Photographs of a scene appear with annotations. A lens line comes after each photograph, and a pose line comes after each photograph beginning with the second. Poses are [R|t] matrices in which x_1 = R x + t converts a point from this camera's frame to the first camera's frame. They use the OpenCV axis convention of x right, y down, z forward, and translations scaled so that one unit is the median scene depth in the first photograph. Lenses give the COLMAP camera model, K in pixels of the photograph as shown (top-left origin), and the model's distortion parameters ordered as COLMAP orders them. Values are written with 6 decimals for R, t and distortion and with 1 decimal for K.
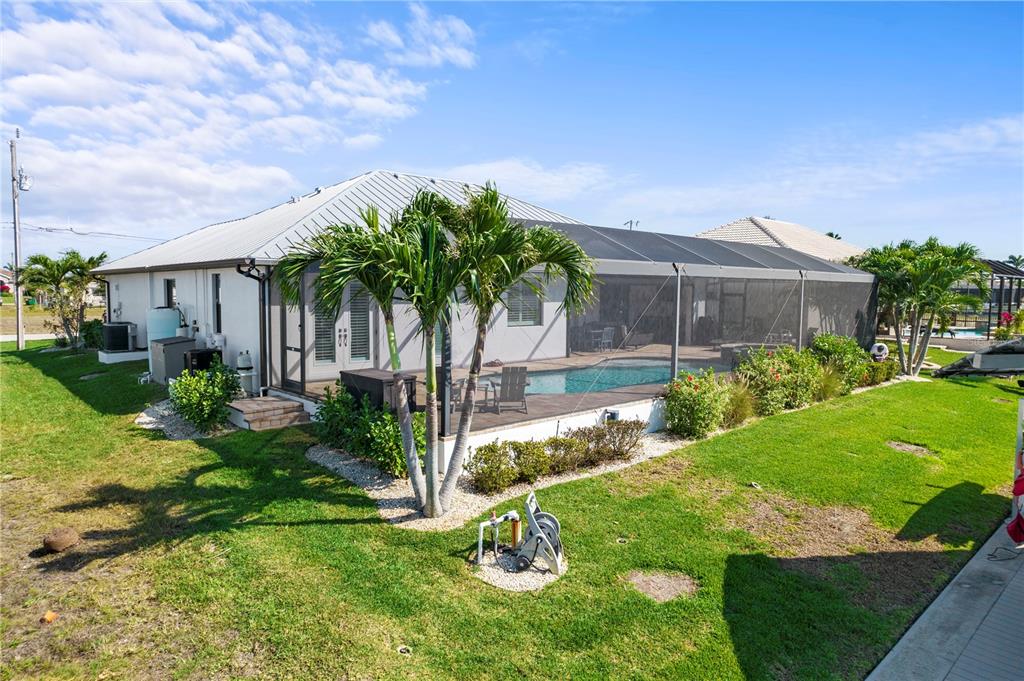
lens RADIAL K [[662.2, 0, 518.0], [0, 662.2, 328.8], [0, 0, 1]] dist [-0.075561, 0.071156]
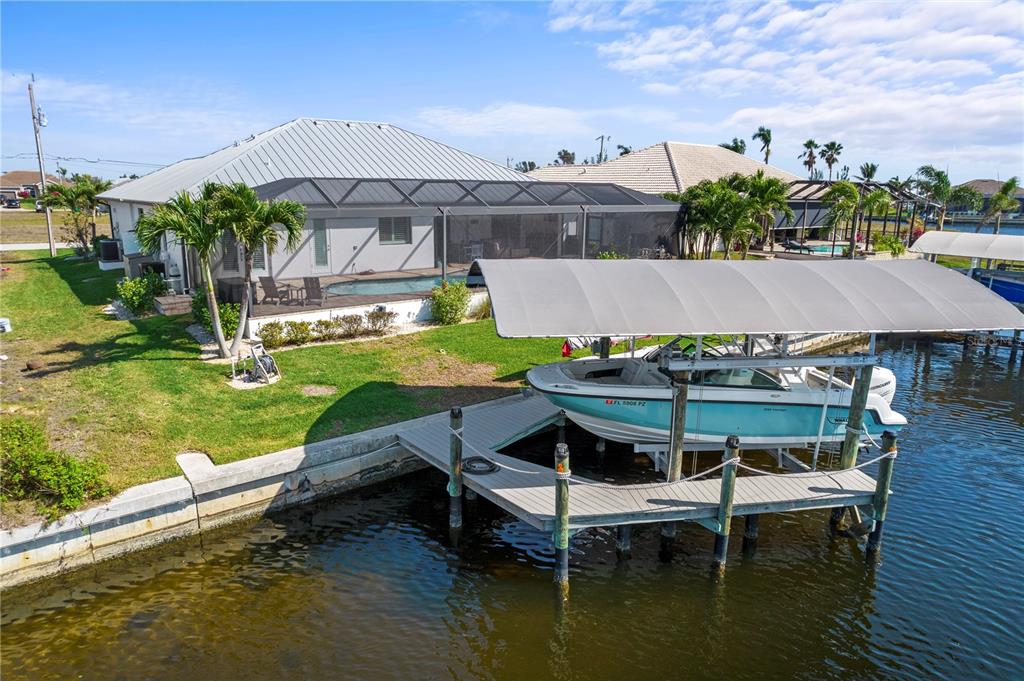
lens RADIAL K [[662.2, 0, 518.0], [0, 662.2, 328.8], [0, 0, 1]] dist [-0.075561, 0.071156]
pose [[0.997751, 0.017459, -0.064713, 0.598007], [-0.007816, 0.989199, 0.146370, -0.056600], [0.066570, -0.145535, 0.987111, -0.565023]]
